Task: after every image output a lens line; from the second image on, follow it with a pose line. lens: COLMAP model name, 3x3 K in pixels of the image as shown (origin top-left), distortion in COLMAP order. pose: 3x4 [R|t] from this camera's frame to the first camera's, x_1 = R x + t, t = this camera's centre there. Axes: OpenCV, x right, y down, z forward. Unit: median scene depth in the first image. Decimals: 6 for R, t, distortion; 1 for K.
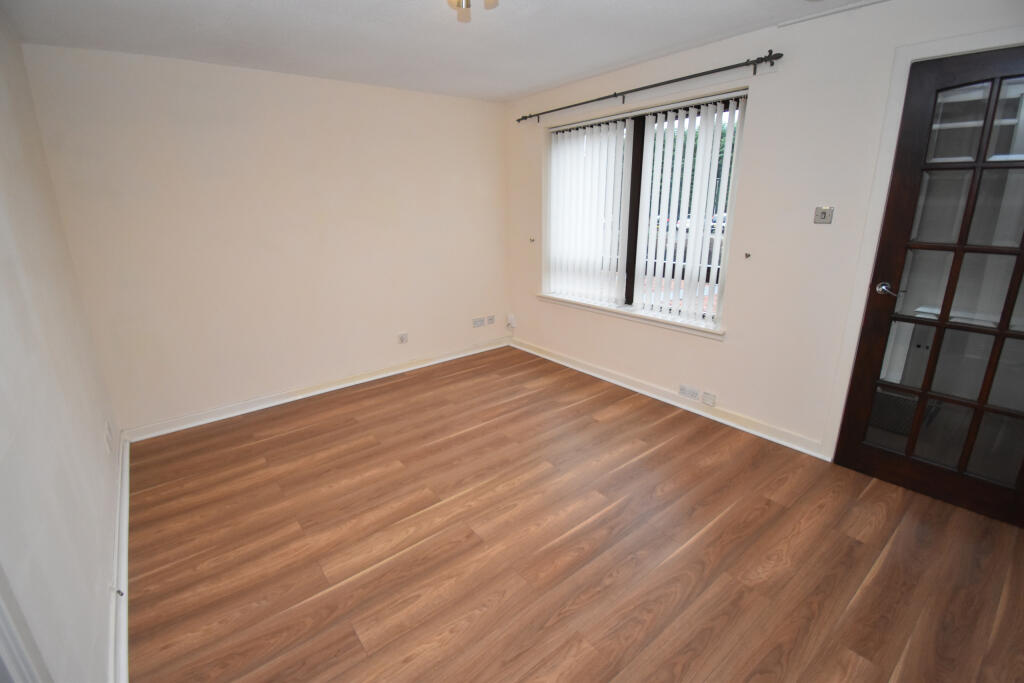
lens RADIAL K [[454.4, 0, 512.0], [0, 454.4, 341.5], [0, 0, 1]] dist [0.024693, -0.029421]
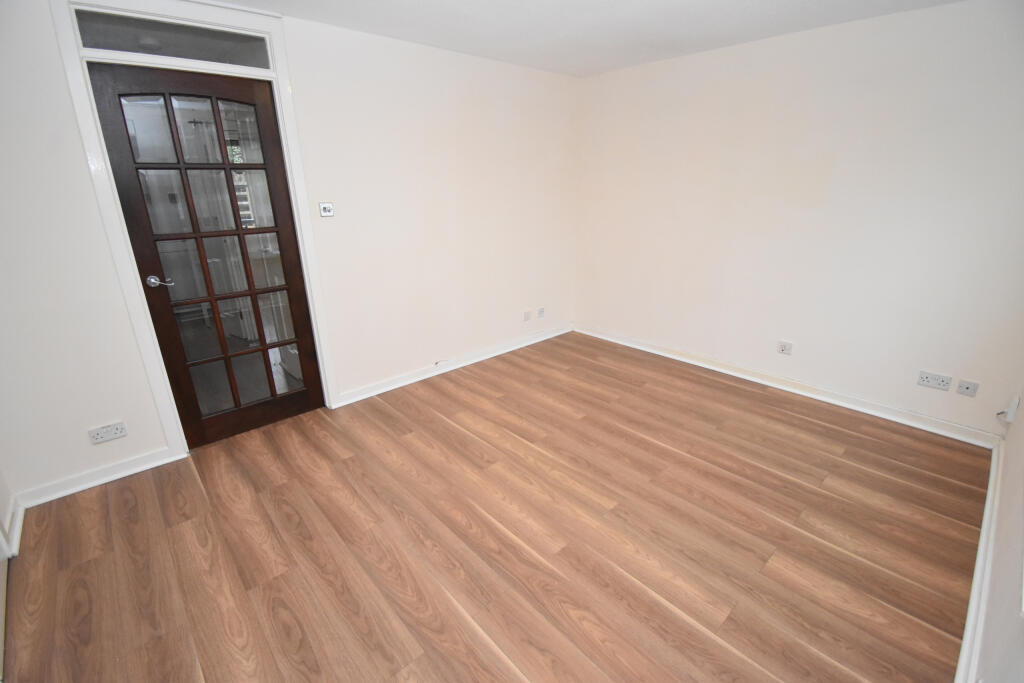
lens RADIAL K [[454.4, 0, 512.0], [0, 454.4, 341.5], [0, 0, 1]] dist [0.024693, -0.029421]
pose [[0.055609, 0.342249, -0.937962, 0.731187], [-0.279465, 0.907203, 0.314456, -0.204636], [0.958544, 0.244641, 0.146095, 0.627936]]
